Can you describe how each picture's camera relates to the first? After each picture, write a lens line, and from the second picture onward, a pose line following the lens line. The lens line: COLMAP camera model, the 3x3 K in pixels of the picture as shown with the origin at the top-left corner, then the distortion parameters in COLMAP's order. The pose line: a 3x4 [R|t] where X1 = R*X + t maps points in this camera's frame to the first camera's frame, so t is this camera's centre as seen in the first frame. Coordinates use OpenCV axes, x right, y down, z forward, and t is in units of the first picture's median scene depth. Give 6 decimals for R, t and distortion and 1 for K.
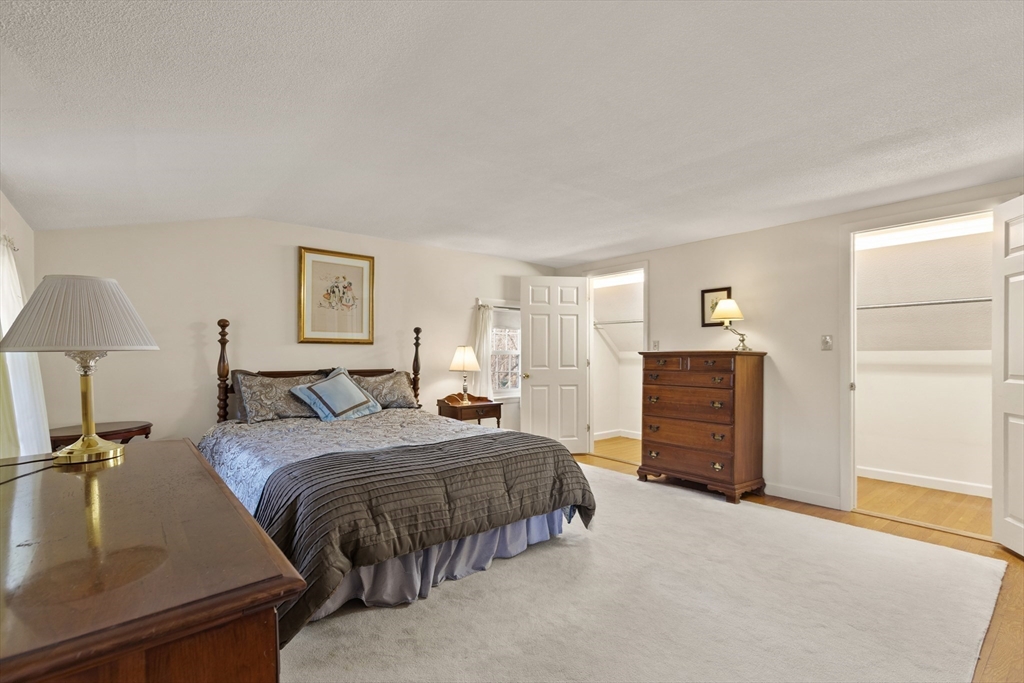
lens RADIAL K [[465.5, 0, 545.8], [0, 465.5, 359.4], [0, 0, 1]] dist [0.012378, -0.002977]
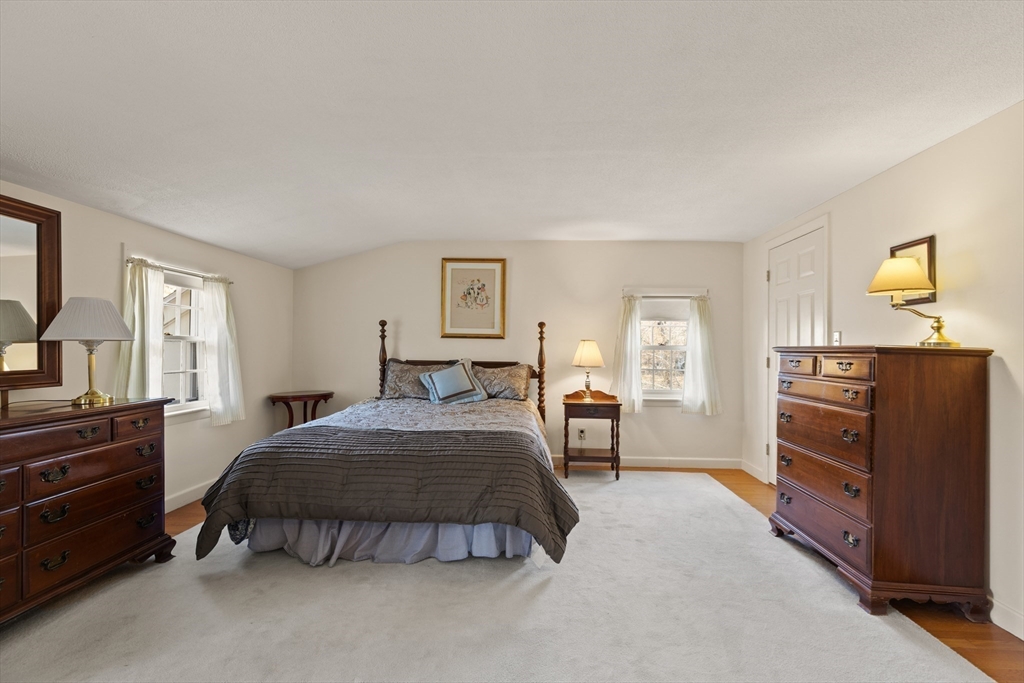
lens RADIAL K [[465.5, 0, 533.2], [0, 465.5, 343.6], [0, 0, 1]] dist [0.012378, -0.002977]
pose [[0.738797, 0.002009, -0.673925, 0.438851], [-0.019546, 0.999639, -0.018448, -0.002194], [0.673644, 0.026802, 0.738570, 0.258023]]
